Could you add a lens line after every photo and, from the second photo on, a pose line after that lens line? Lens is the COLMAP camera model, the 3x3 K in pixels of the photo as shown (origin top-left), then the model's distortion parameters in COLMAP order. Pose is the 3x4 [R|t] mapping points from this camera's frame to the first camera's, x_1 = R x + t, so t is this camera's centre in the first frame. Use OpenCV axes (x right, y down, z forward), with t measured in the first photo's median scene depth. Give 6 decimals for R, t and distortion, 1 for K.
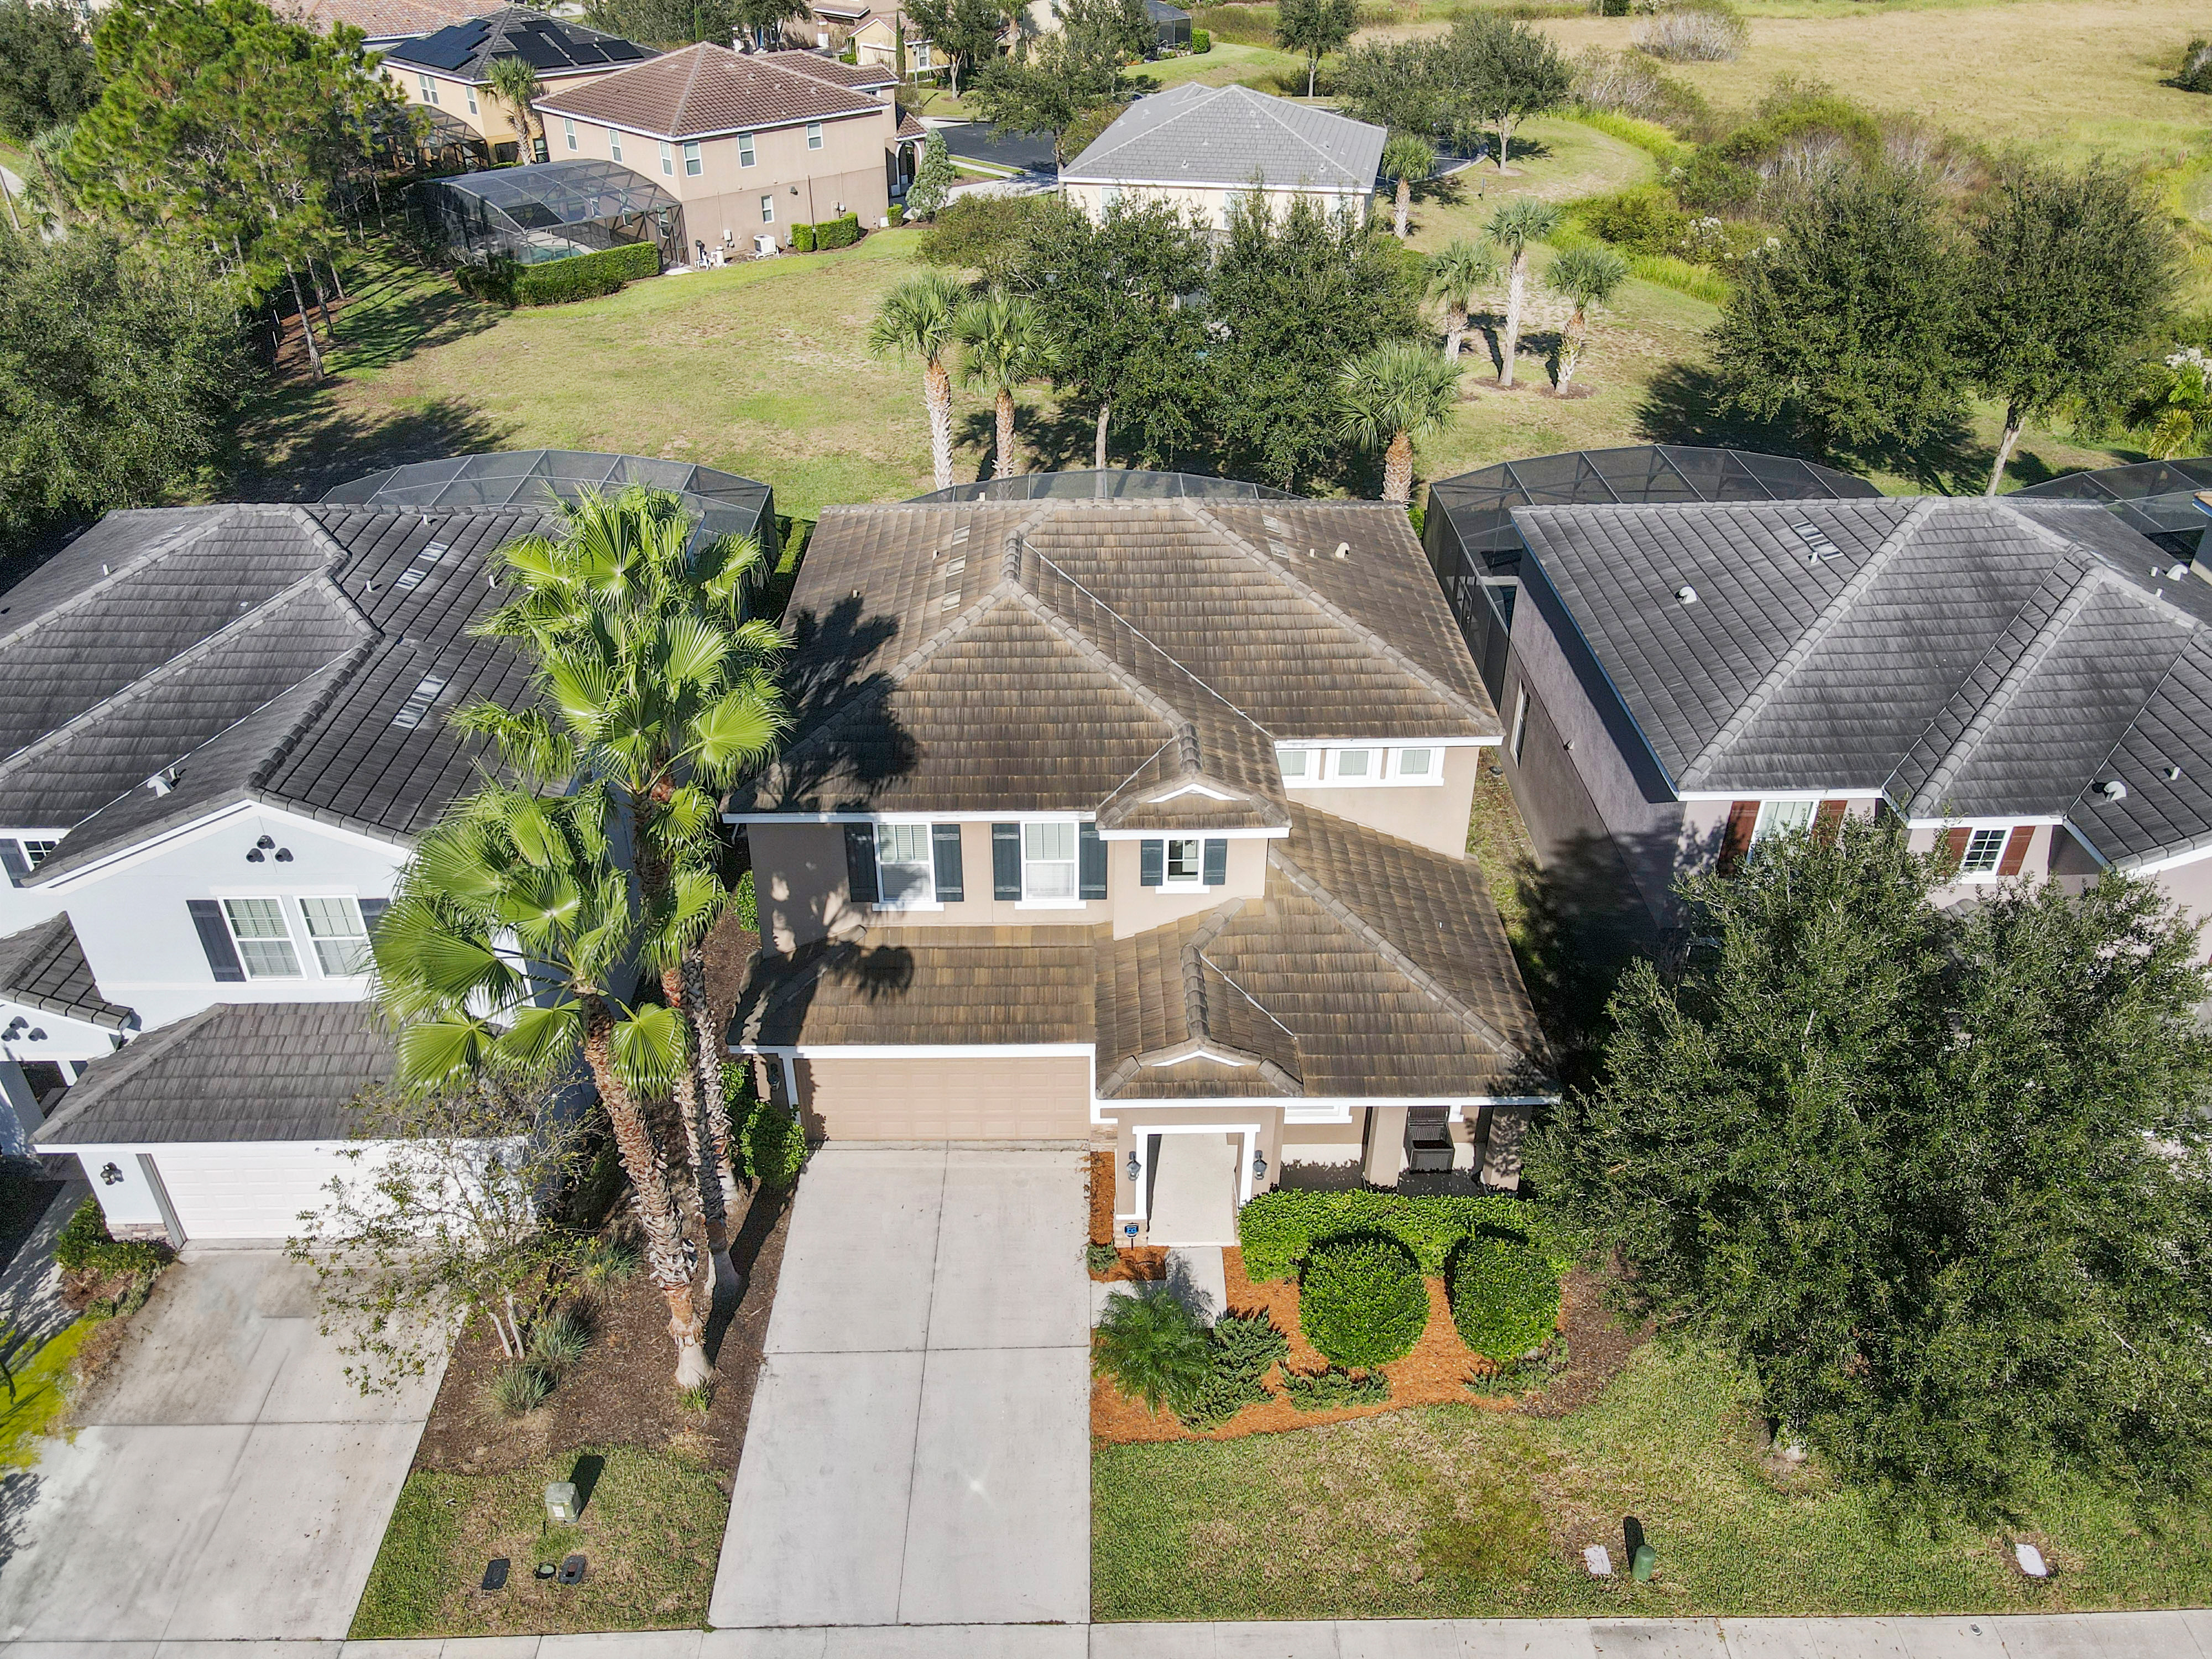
lens RADIAL K [[1591.6, 0, 1117.1], [0, 1591.6, 832.3], [0, 0, 1]] dist [0.009122, 0.042415]
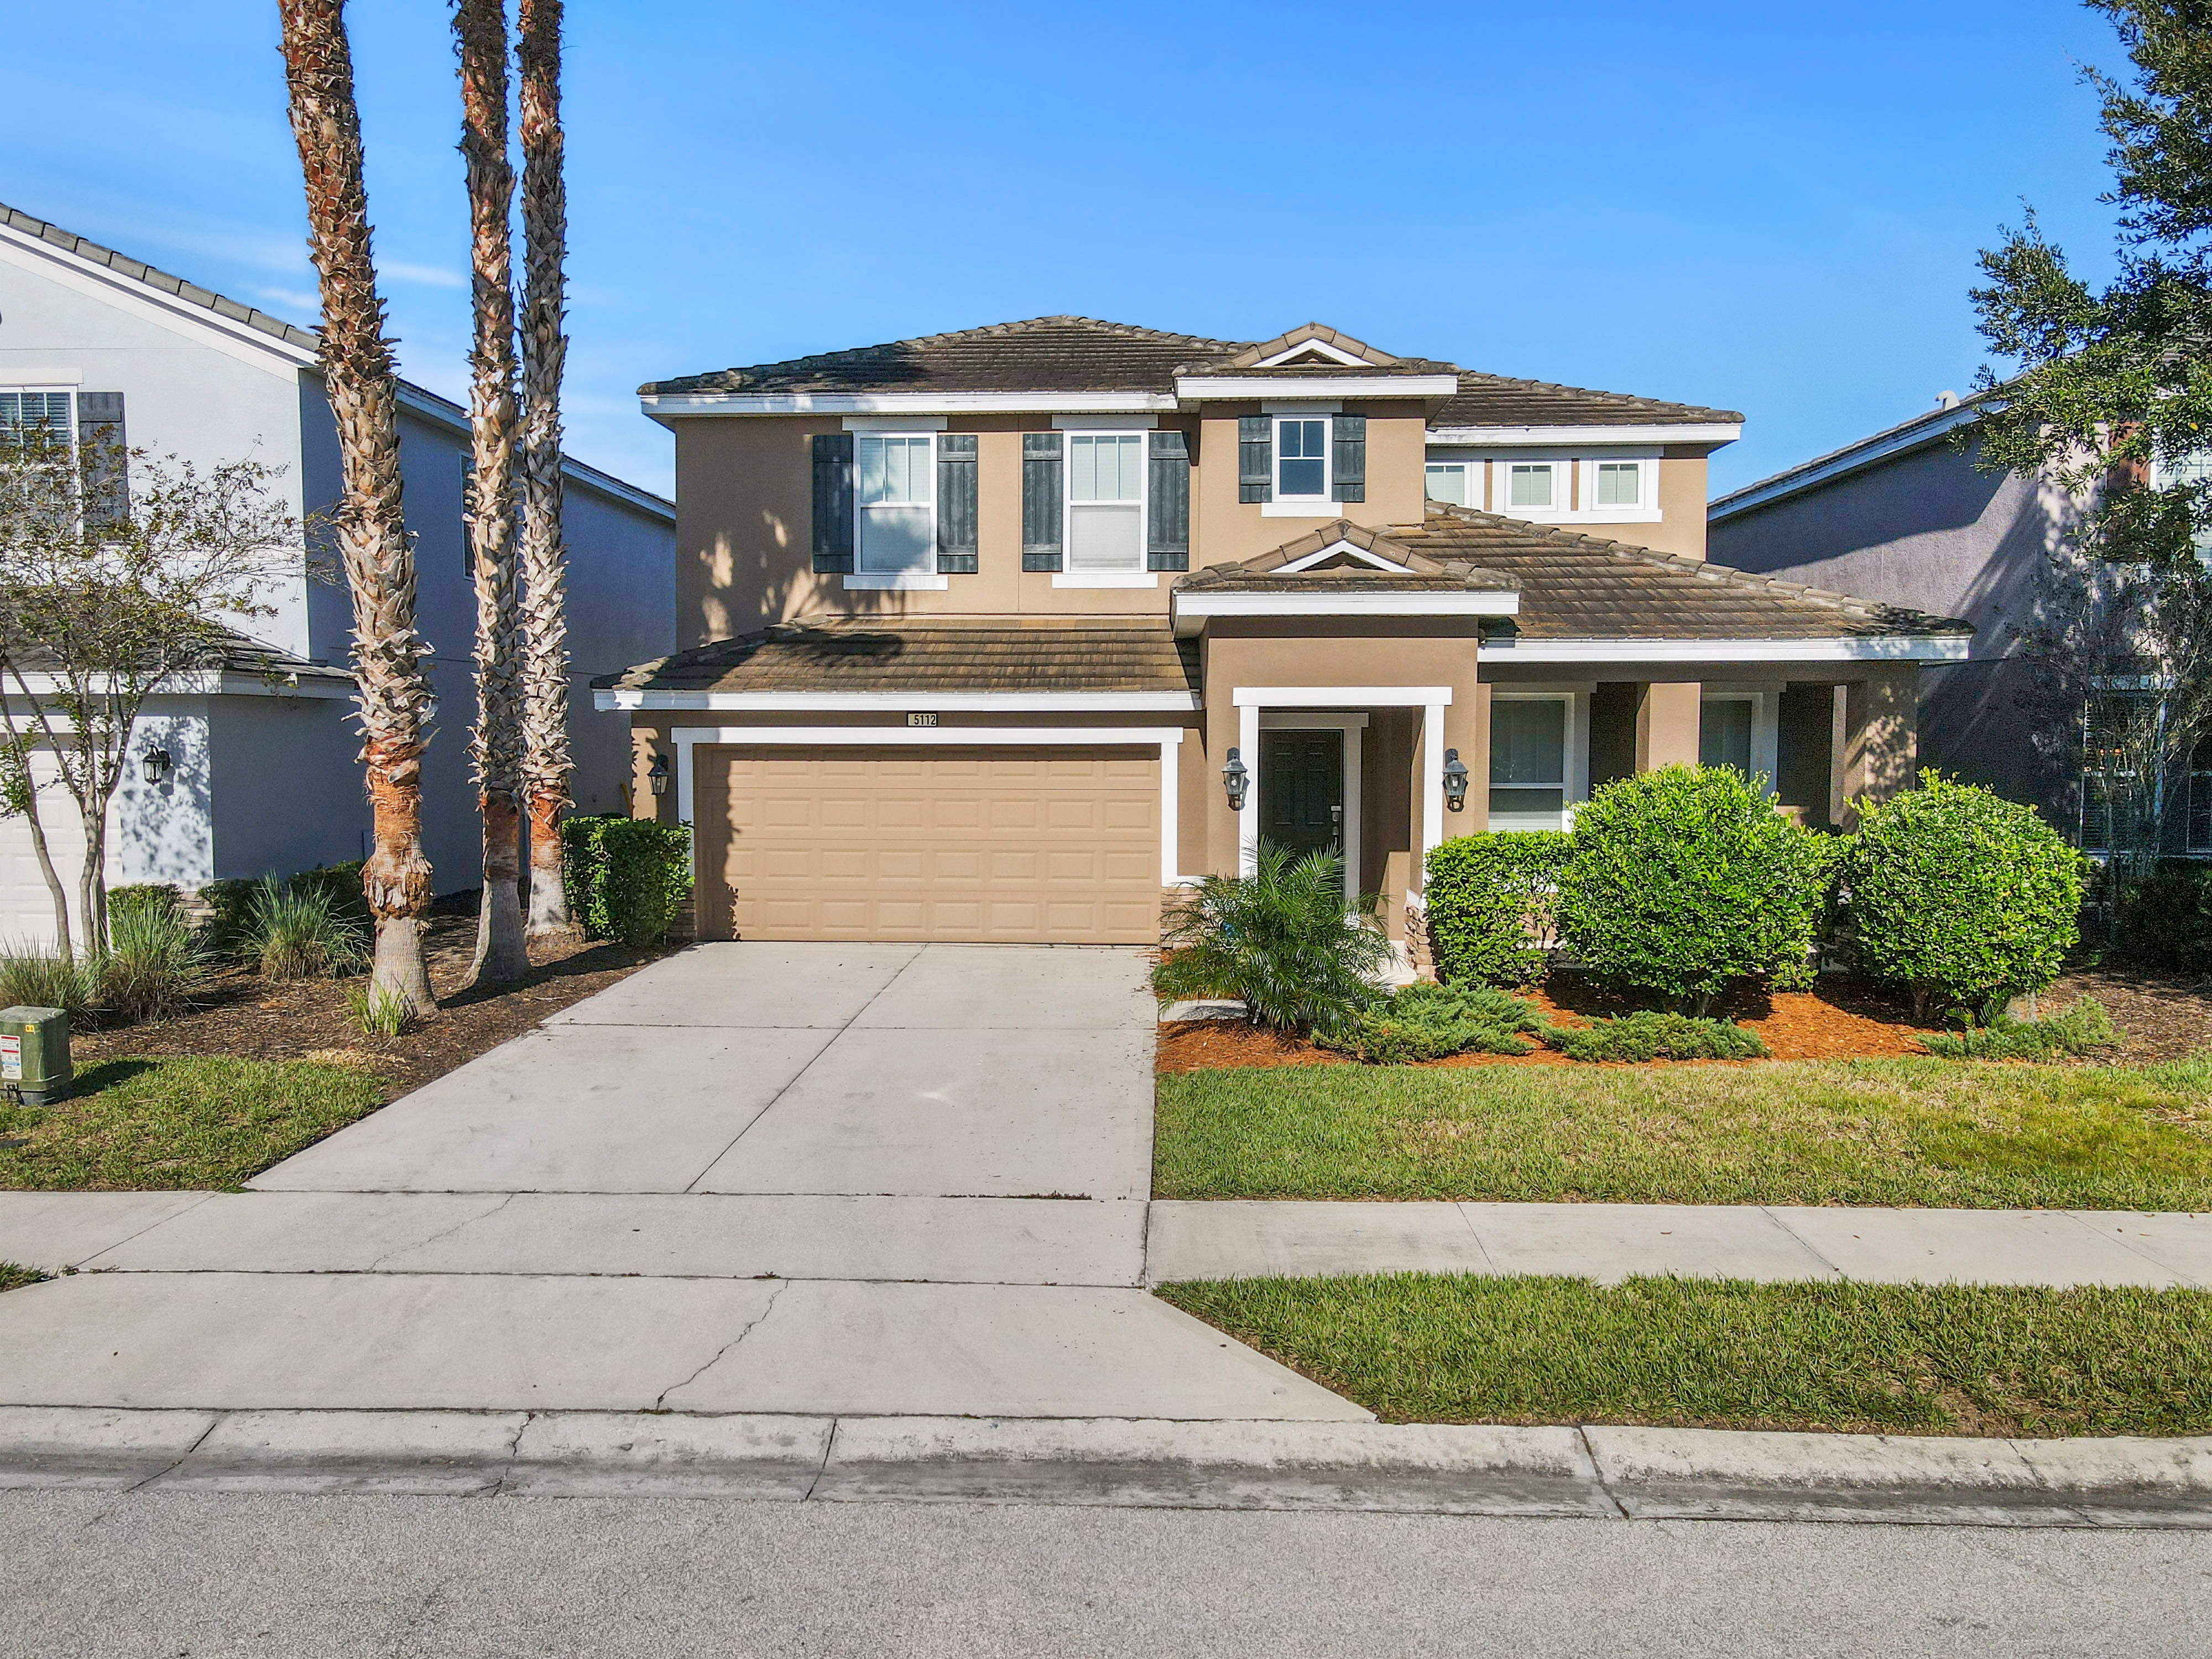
lens RADIAL K [[1591.6, 0, 1096.7], [0, 1591.6, 814.7], [0, 0, 1]] dist [0.009122, 0.042415]
pose [[0.998169, -0.001281, -0.060481, -0.004613], [-0.028291, 0.873827, -0.485413, 0.477505], [0.053472, 0.486235, 0.872190, 0.471825]]
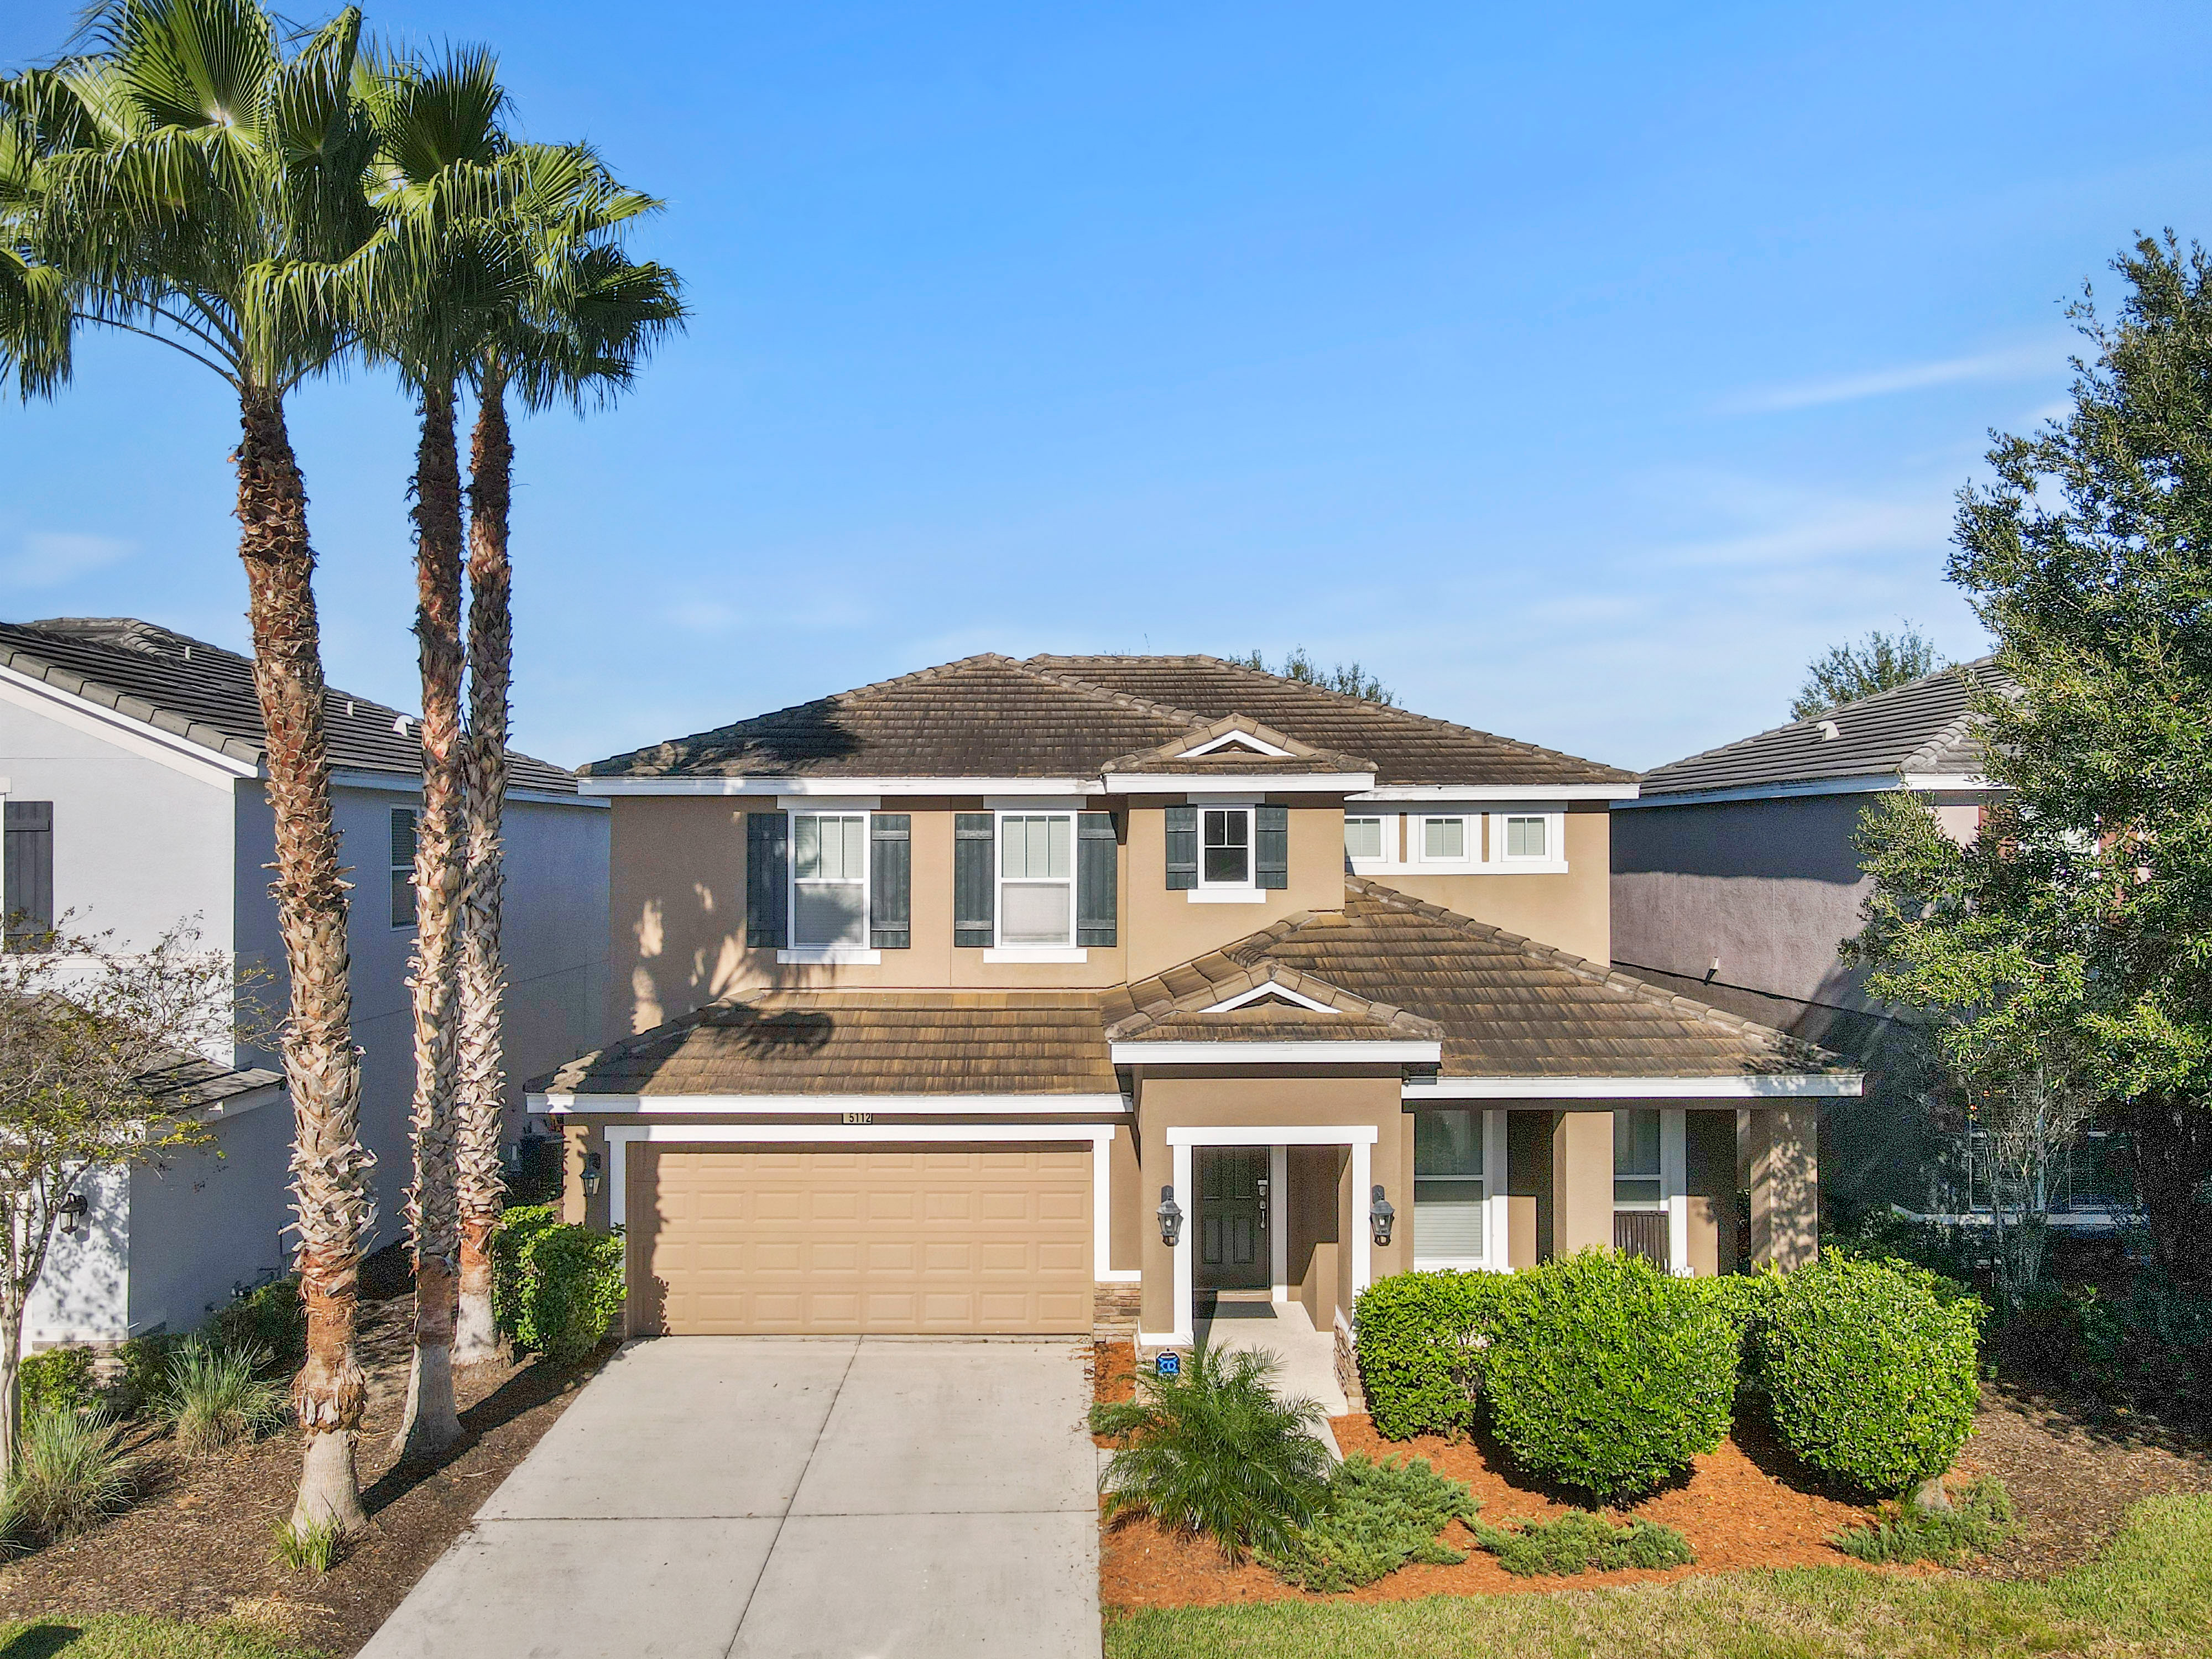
lens RADIAL K [[1591.6, 0, 1093.3], [0, 1591.6, 829.5], [0, 0, 1]] dist [0.009122, 0.042415]
pose [[0.999959, -0.007021, -0.005783, -0.012758], [0.002739, 0.838731, -0.544539, 0.389459], [0.008674, 0.544500, 0.838716, 0.402223]]
